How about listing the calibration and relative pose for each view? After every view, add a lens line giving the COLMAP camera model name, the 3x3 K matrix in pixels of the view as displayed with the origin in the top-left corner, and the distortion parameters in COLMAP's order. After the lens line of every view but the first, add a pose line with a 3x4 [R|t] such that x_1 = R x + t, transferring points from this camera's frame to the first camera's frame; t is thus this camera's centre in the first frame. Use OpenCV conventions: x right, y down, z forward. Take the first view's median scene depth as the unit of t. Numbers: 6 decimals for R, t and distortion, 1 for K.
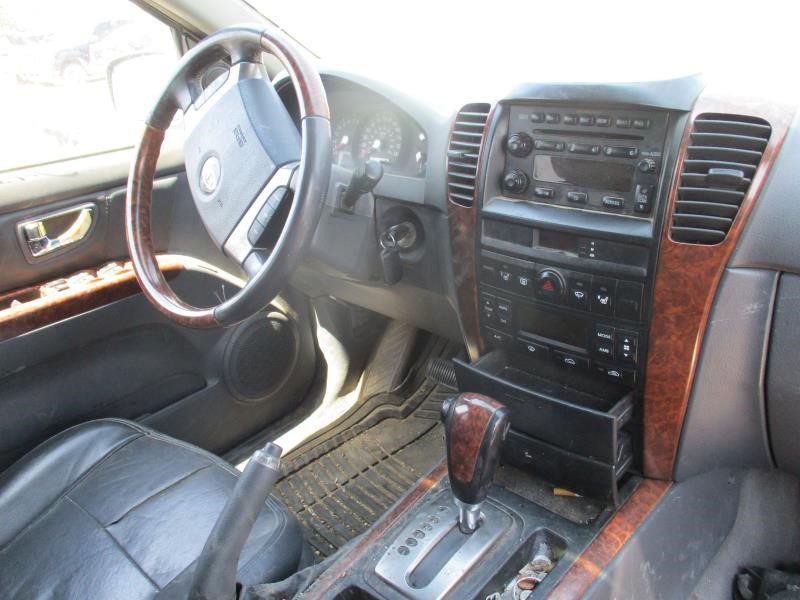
lens RADIAL K [[676.4, 0, 400.0], [0, 676.4, 300.0], [0, 0, 1]] dist [-0.009154, -0.005358]
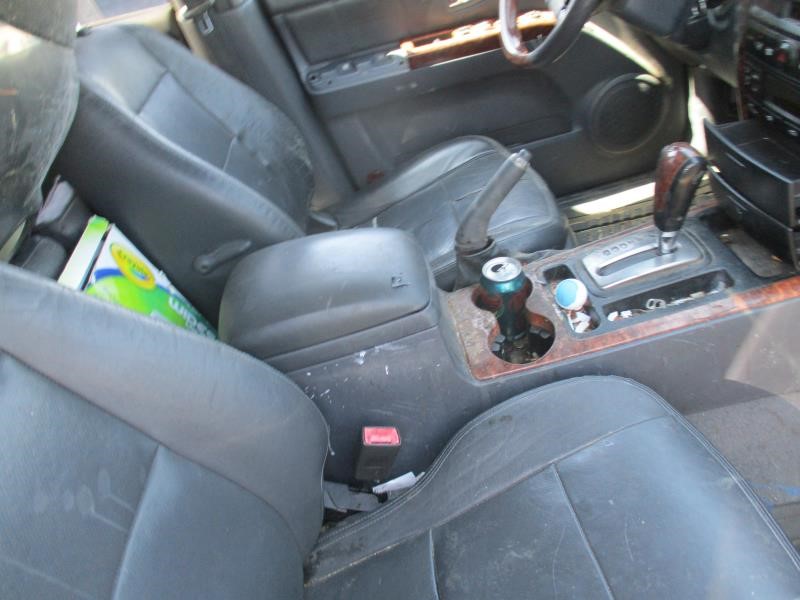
lens RADIAL K [[676.4, 0, 400.0], [0, 676.4, 300.0], [0, 0, 1]] dist [-0.009154, -0.005358]
pose [[0.754478, 0.304377, -0.581479, 0.360703], [-0.104201, 0.930275, 0.351753, 0.019213], [0.648001, -0.204799, 0.733588, -0.196204]]
